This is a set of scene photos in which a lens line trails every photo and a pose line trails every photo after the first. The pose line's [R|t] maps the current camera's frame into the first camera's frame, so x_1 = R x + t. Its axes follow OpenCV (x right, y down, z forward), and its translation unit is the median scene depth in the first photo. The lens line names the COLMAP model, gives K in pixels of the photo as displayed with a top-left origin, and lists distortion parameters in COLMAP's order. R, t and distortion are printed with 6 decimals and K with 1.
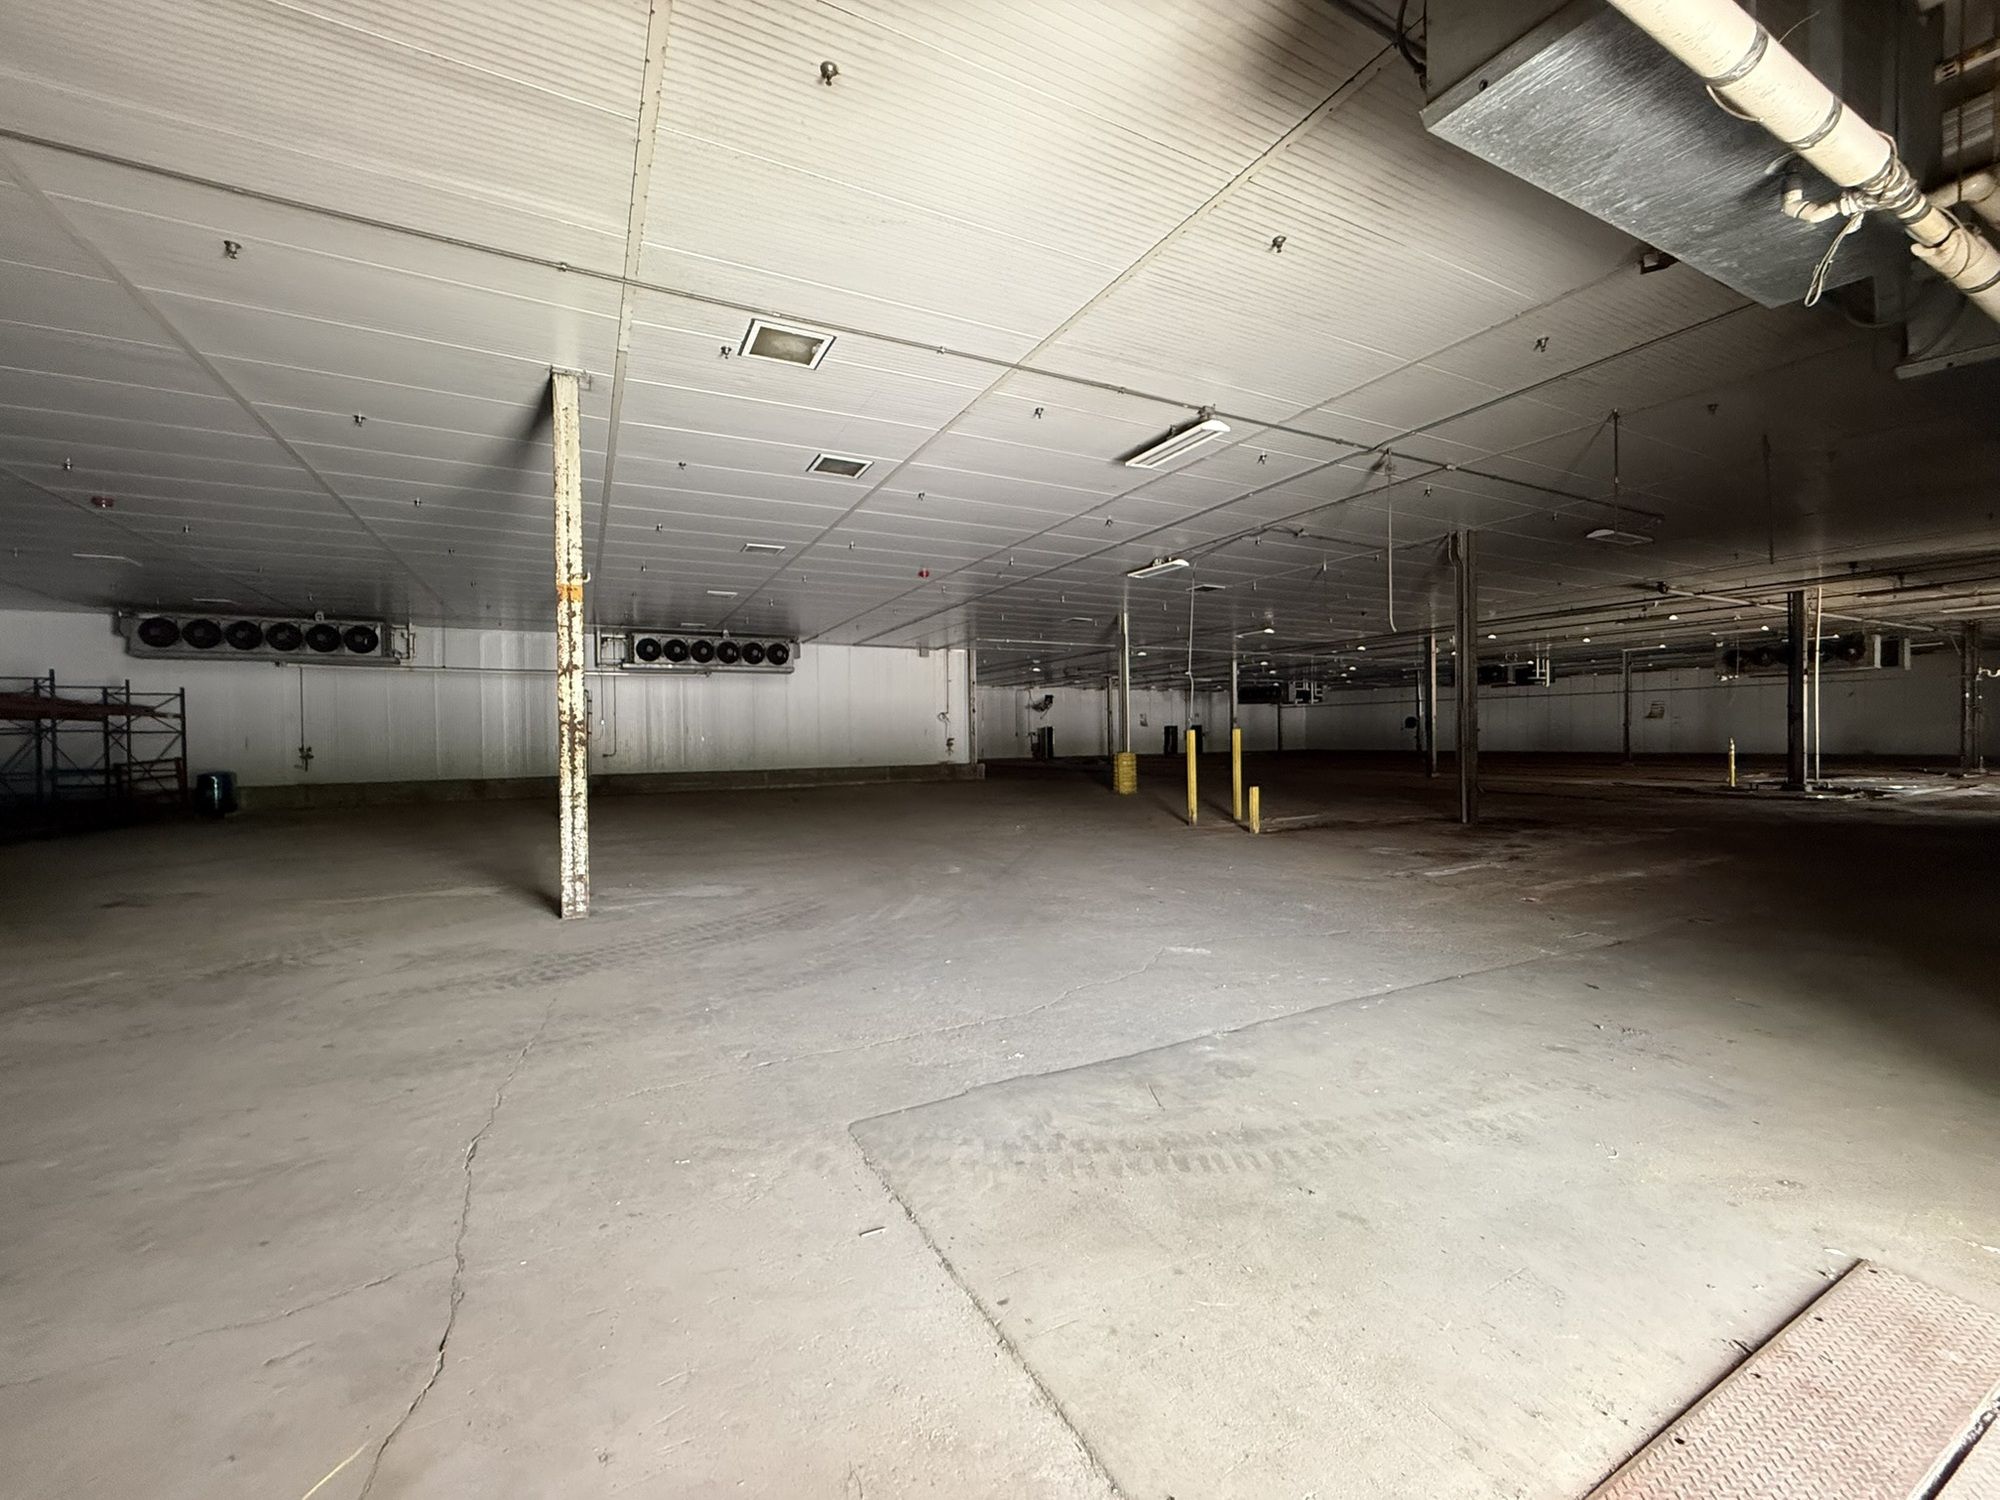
lens RADIAL K [[789.9, 0, 999.4], [0, 789.9, 749.5], [0, 0, 1]] dist [-0.001107, -0.000104]
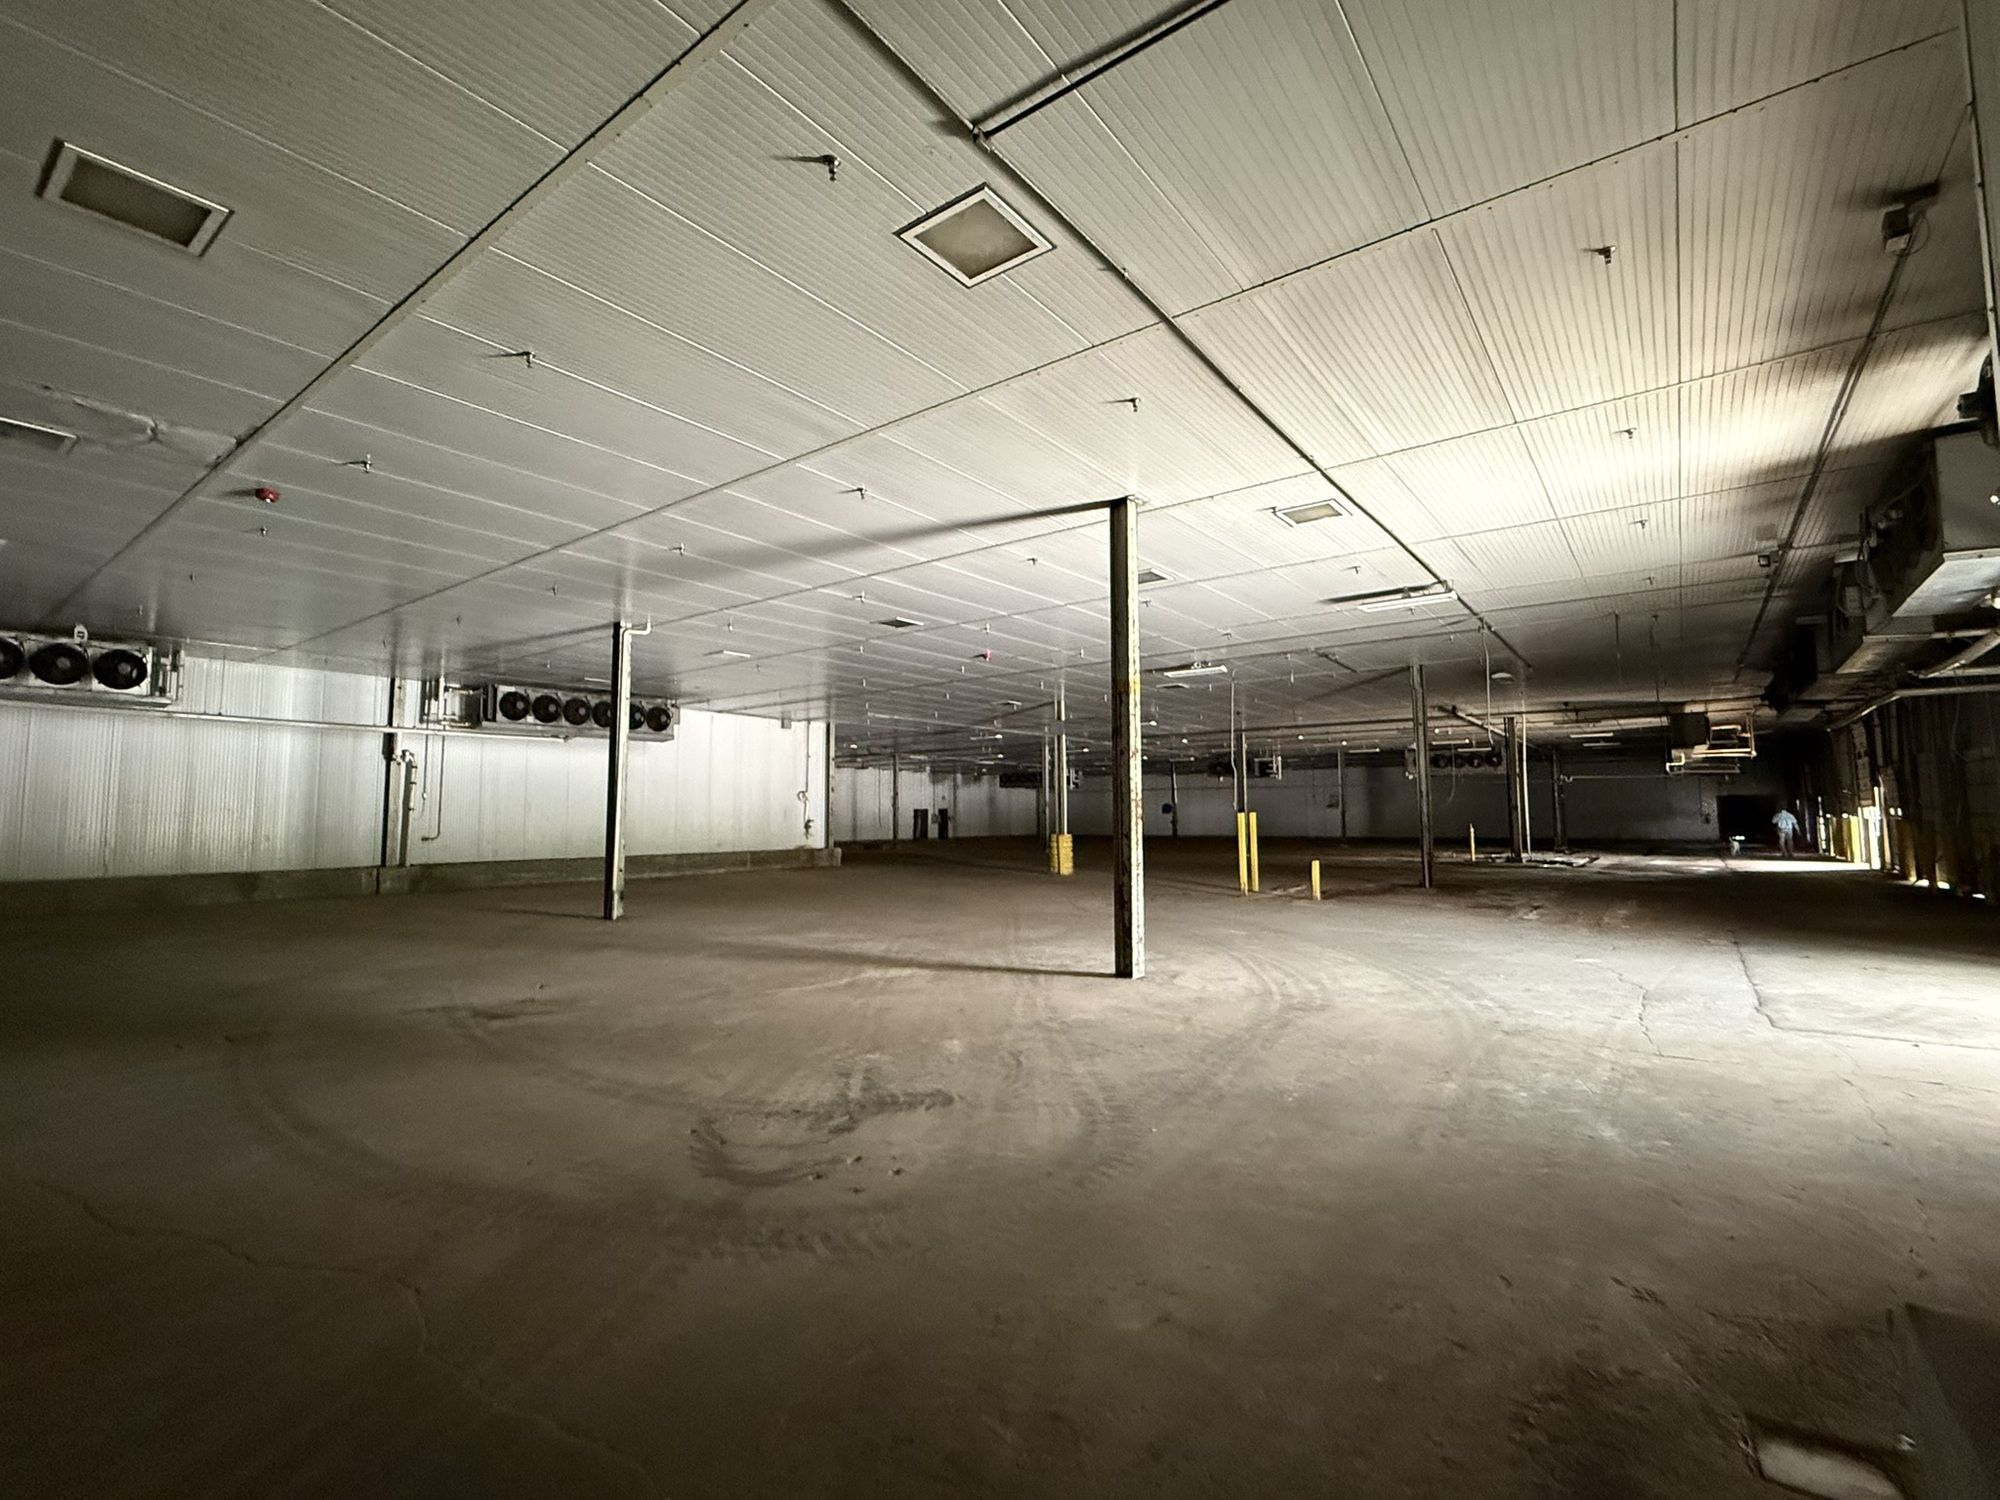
lens RADIAL K [[893.0, 0, 1001.2], [0, 893.0, 742.1], [0, 0, 1]] dist [0.002756, 0.000067]
pose [[0.903863, 0.043958, 0.425557, -0.306455], [0.000793, 0.994534, -0.104415, 0.004261], [-0.427821, 0.094714, 0.898887, -0.017098]]
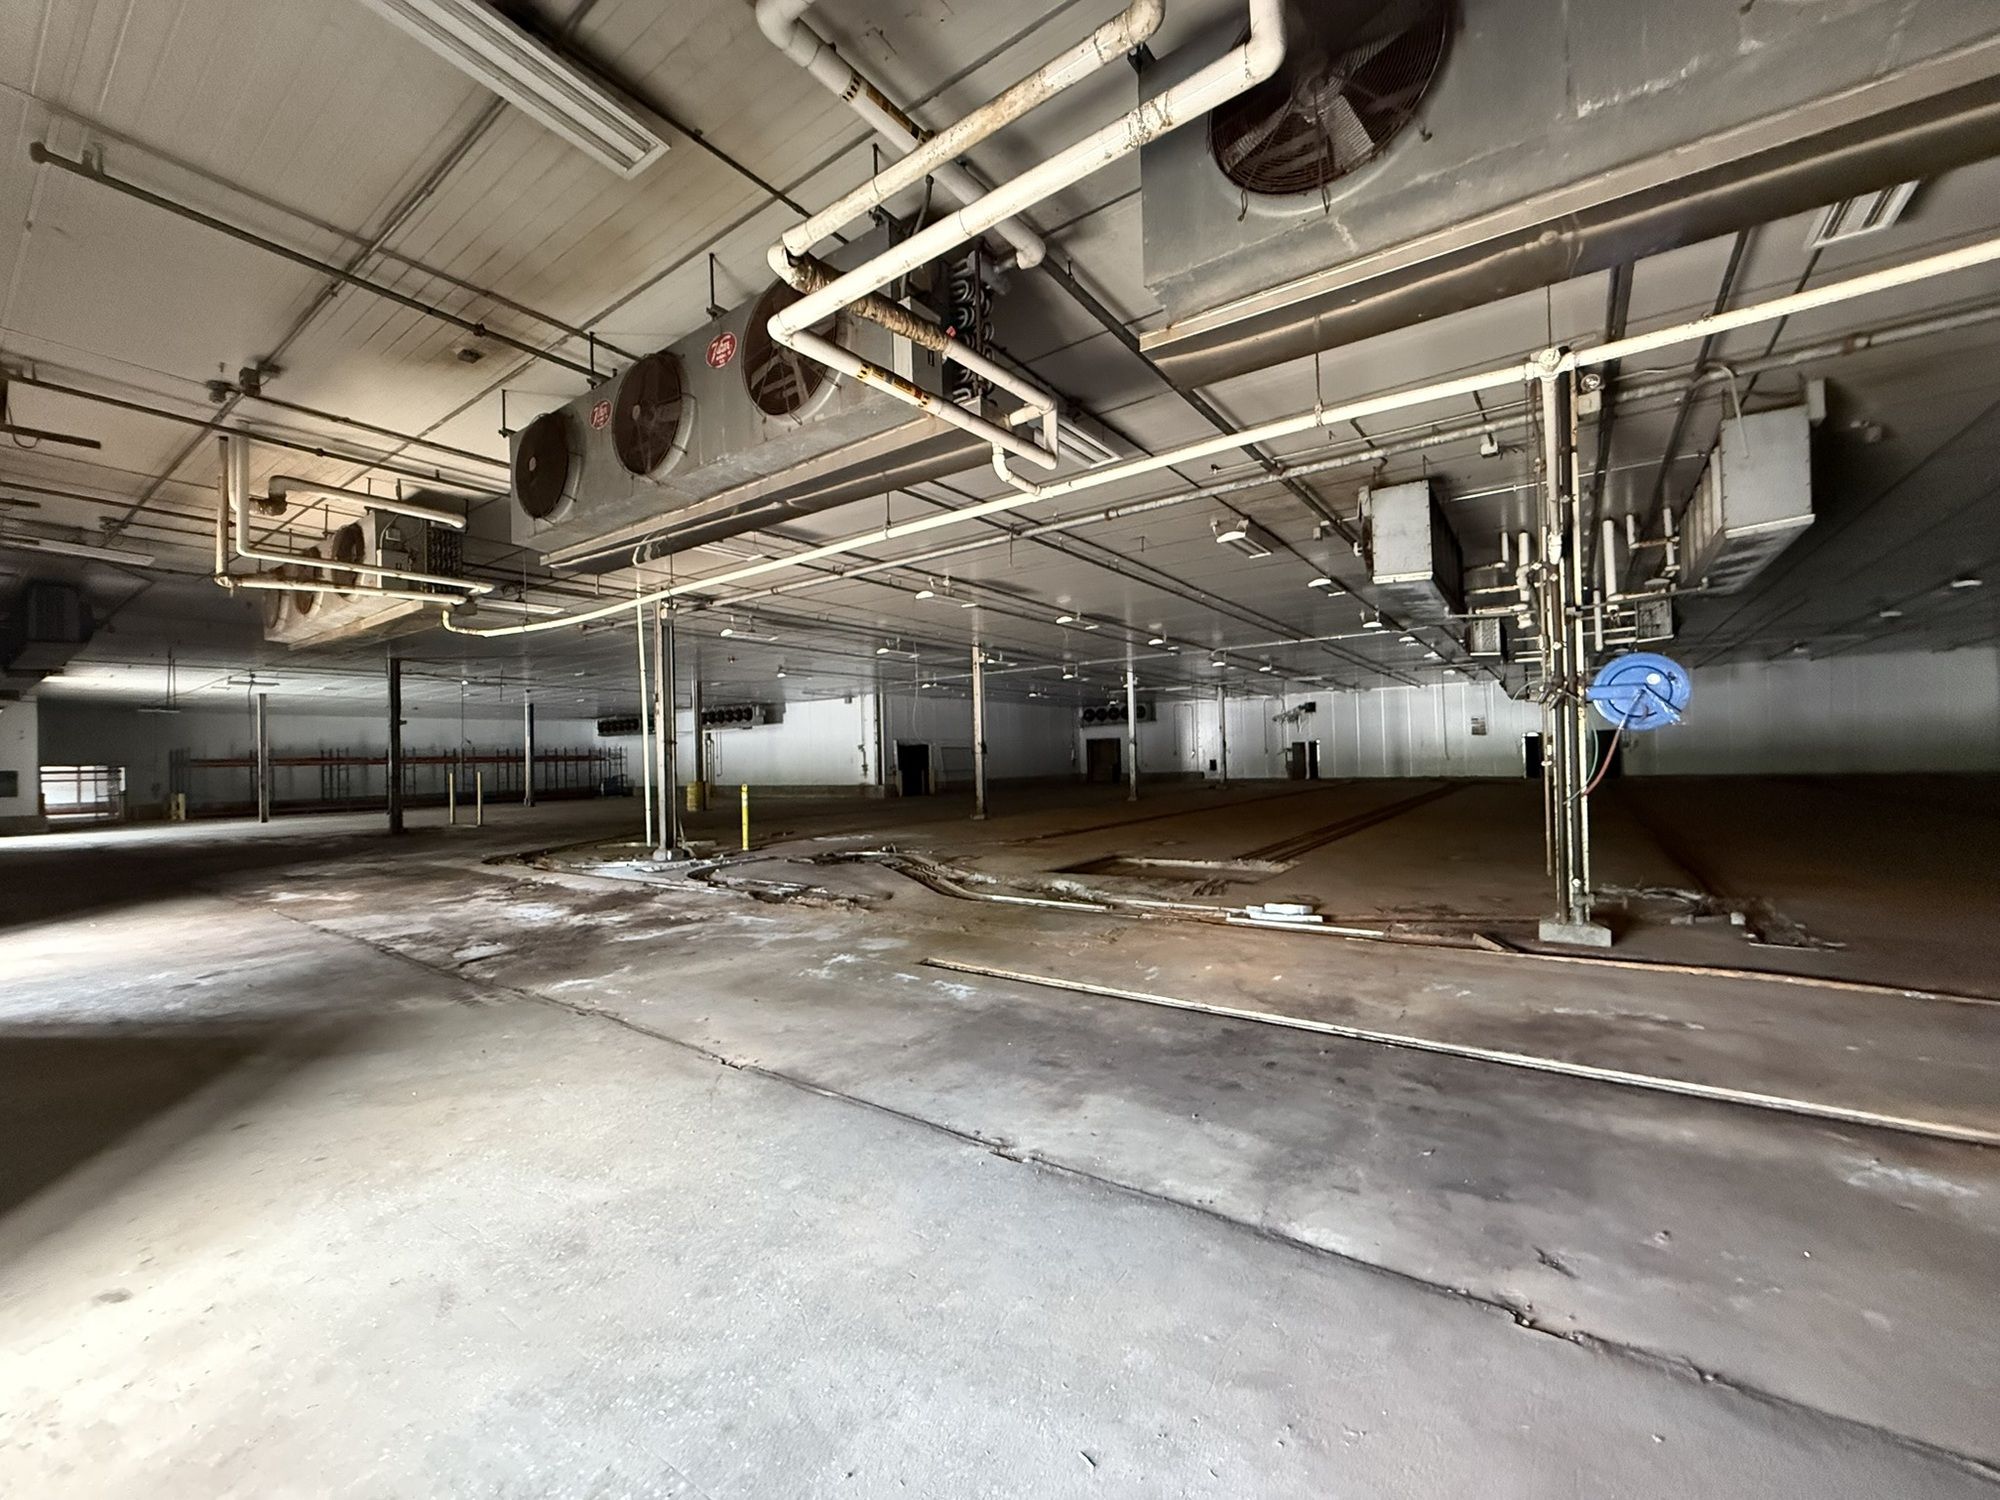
lens RADIAL K [[789.9, 0, 995.2], [0, 789.9, 748.2], [0, 0, 1]] dist [-0.001107, -0.000104]
pose [[0.434999, -0.009493, -0.900381, 1.202143], [0.006063, 0.999953, -0.007614, -0.030503], [0.900410, -0.002147, 0.435036, 0.647382]]
